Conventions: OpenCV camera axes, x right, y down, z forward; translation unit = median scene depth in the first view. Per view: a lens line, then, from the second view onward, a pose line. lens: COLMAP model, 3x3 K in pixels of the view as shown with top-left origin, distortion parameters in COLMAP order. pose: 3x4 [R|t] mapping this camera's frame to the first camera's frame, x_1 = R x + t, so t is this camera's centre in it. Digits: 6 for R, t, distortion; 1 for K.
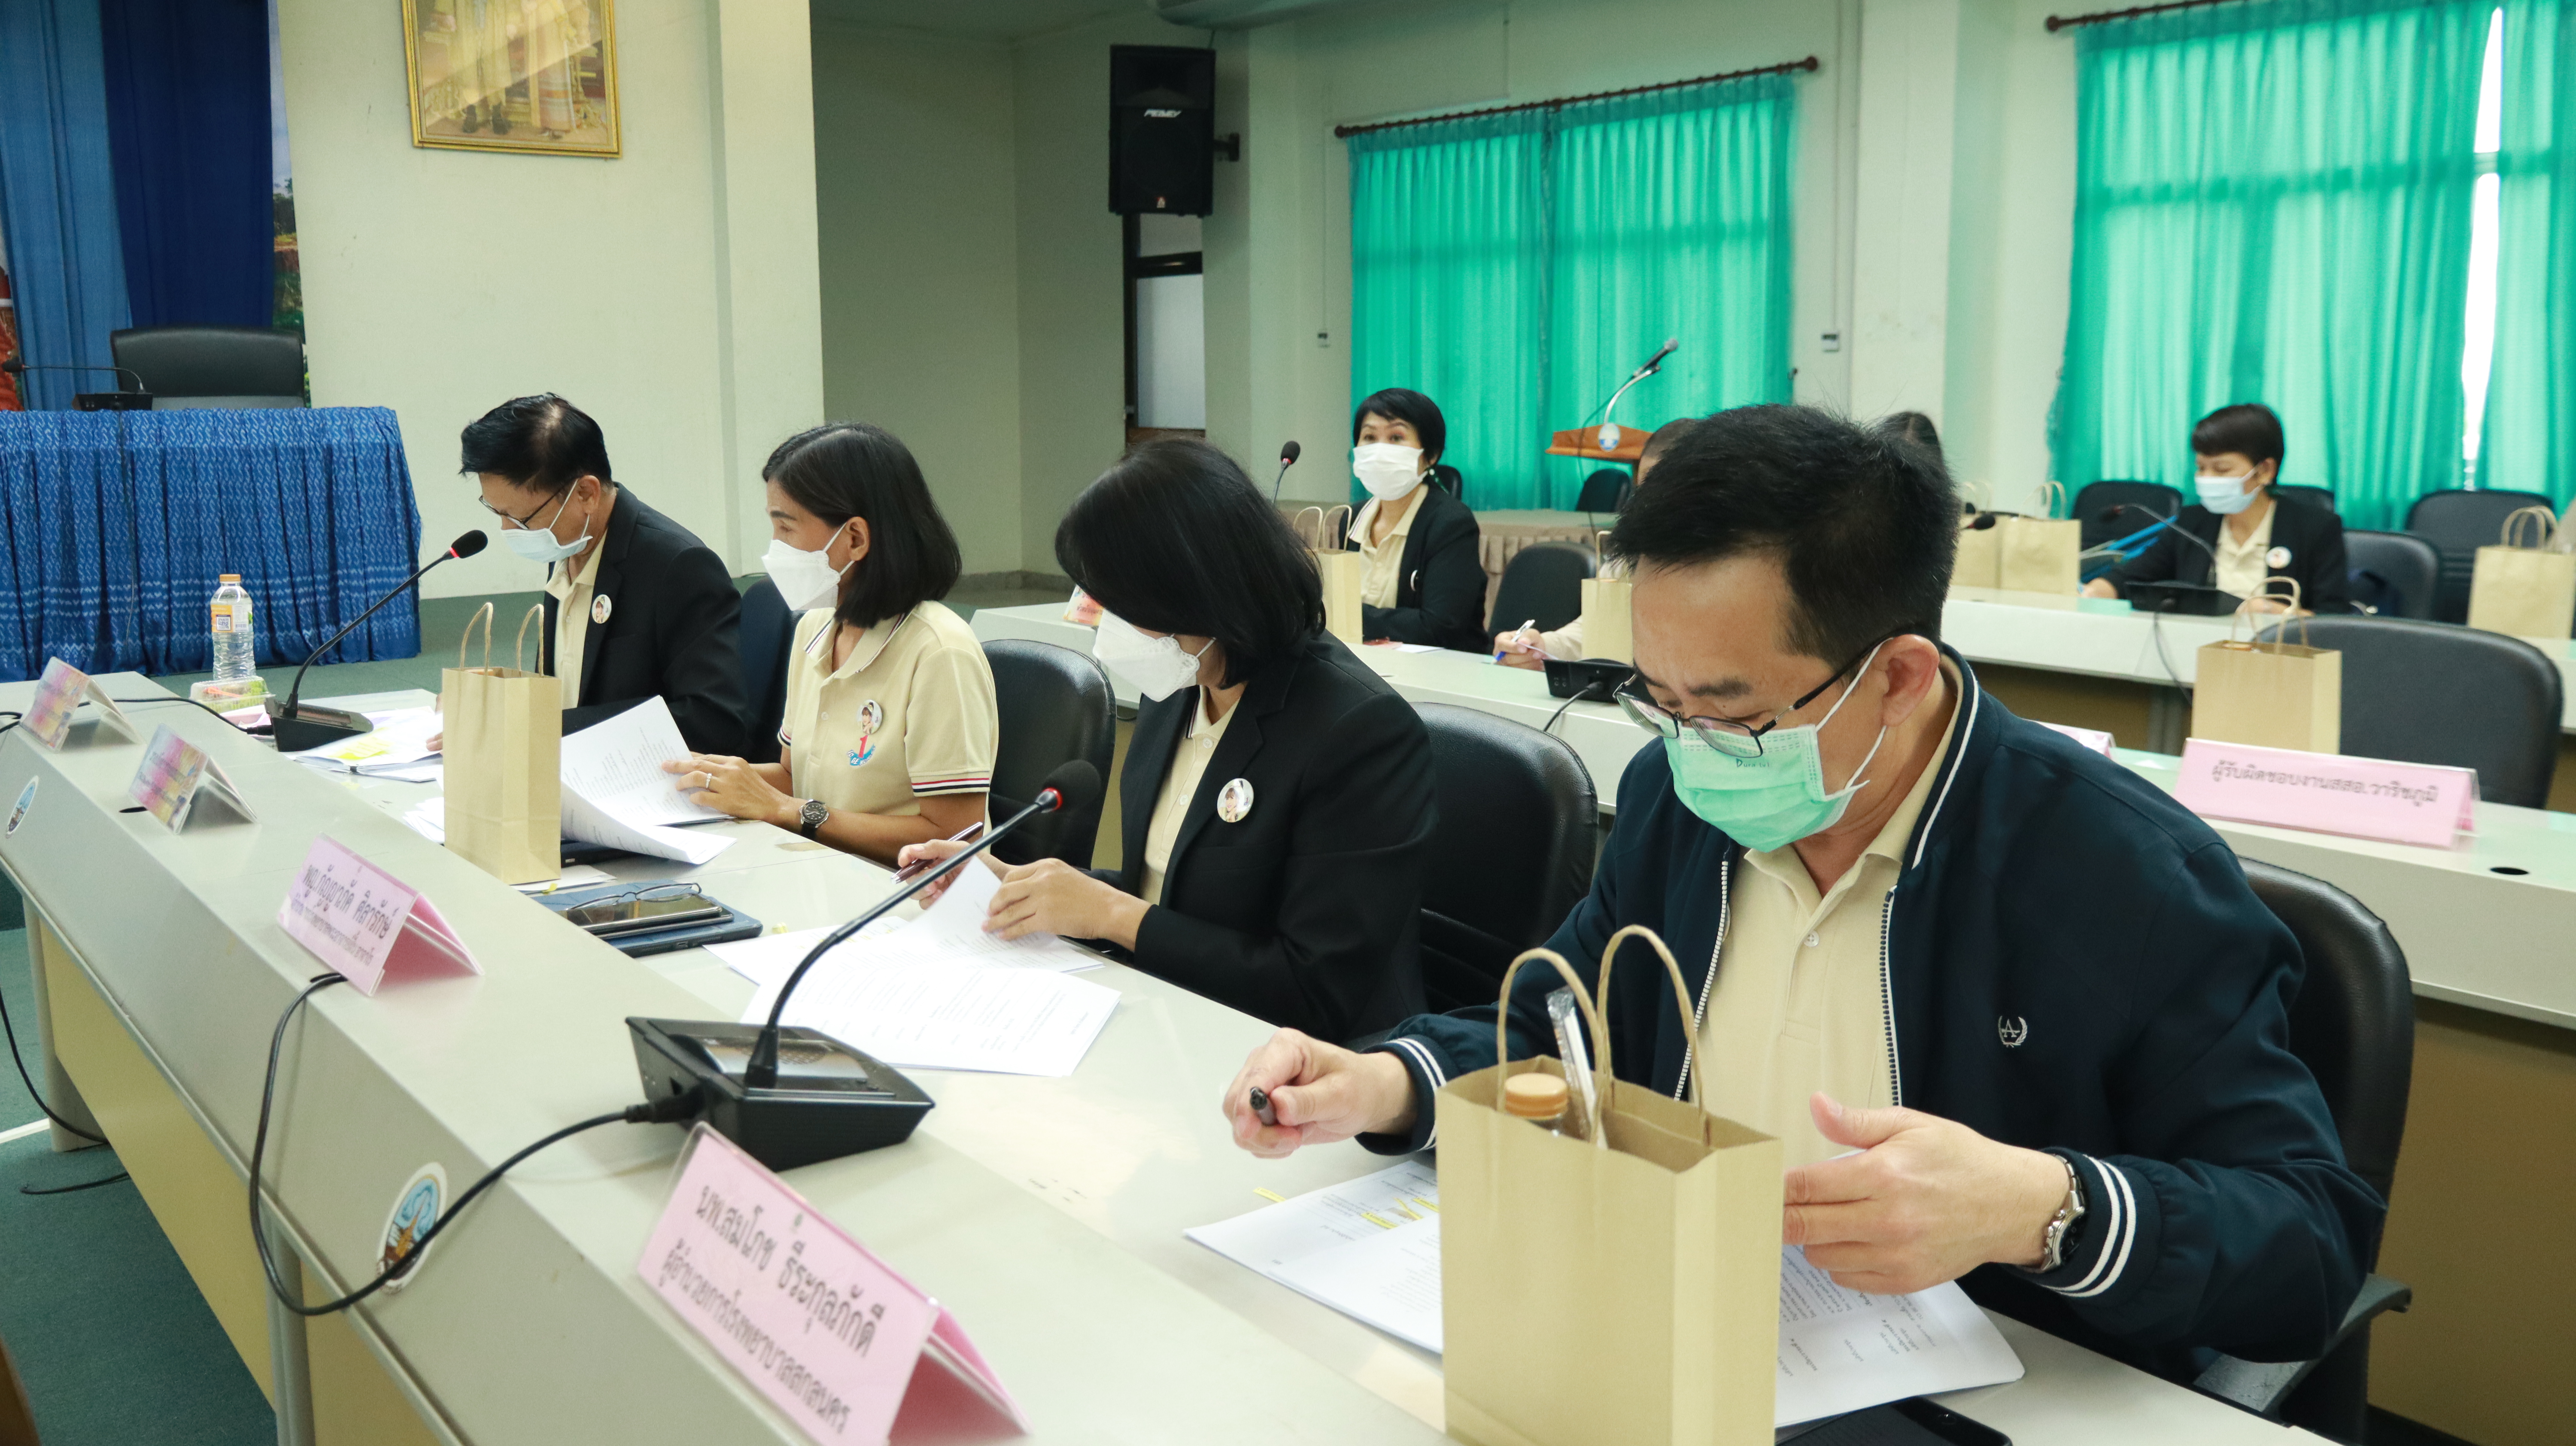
lens RADIAL K [[2026.1, 0, 1288.0], [0, 2026.1, 723.0], [0, 0, 1]] dist [0.006566, 0.073733]
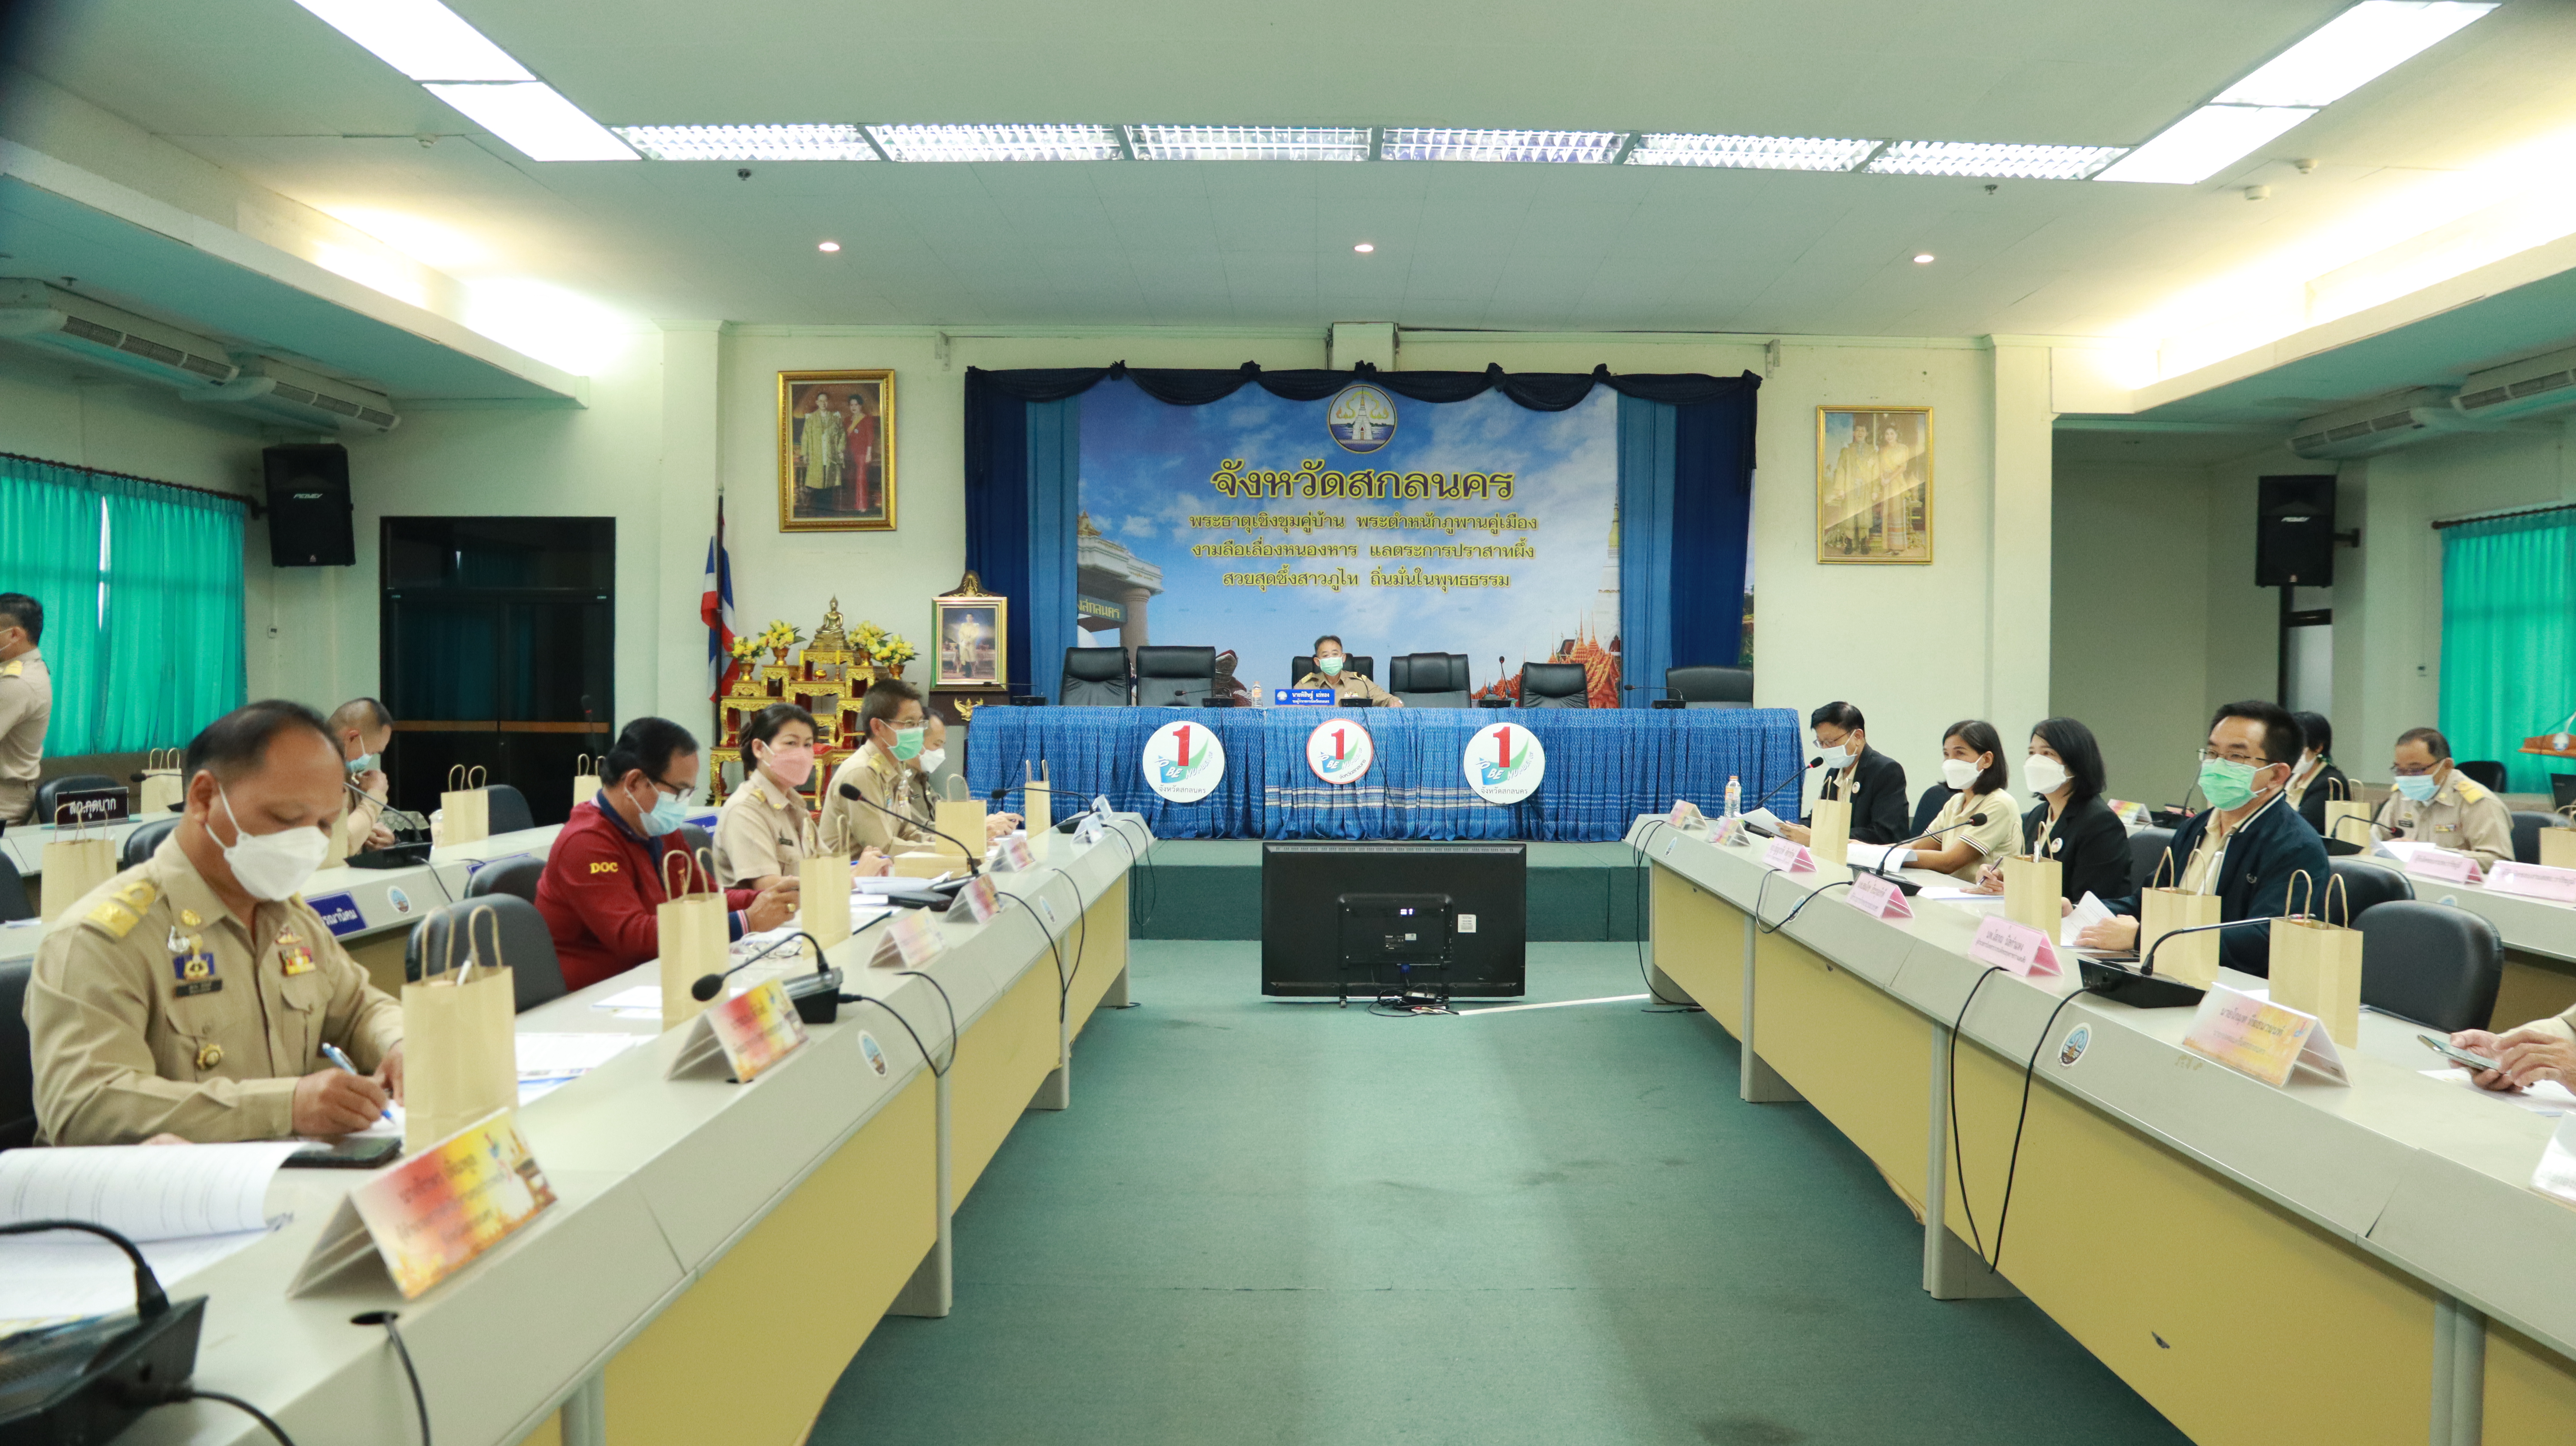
lens RADIAL K [[2166.9, 0, 1288.0], [0, 2166.9, 723.0], [0, 0, 1]] dist [-0.083205, 0.001779]
pose [[0.811638, 0.017733, -0.583891, 0.279813], [-0.108068, 0.986844, -0.120248, 0.122292], [0.574077, 0.160698, 0.802877, -0.710396]]
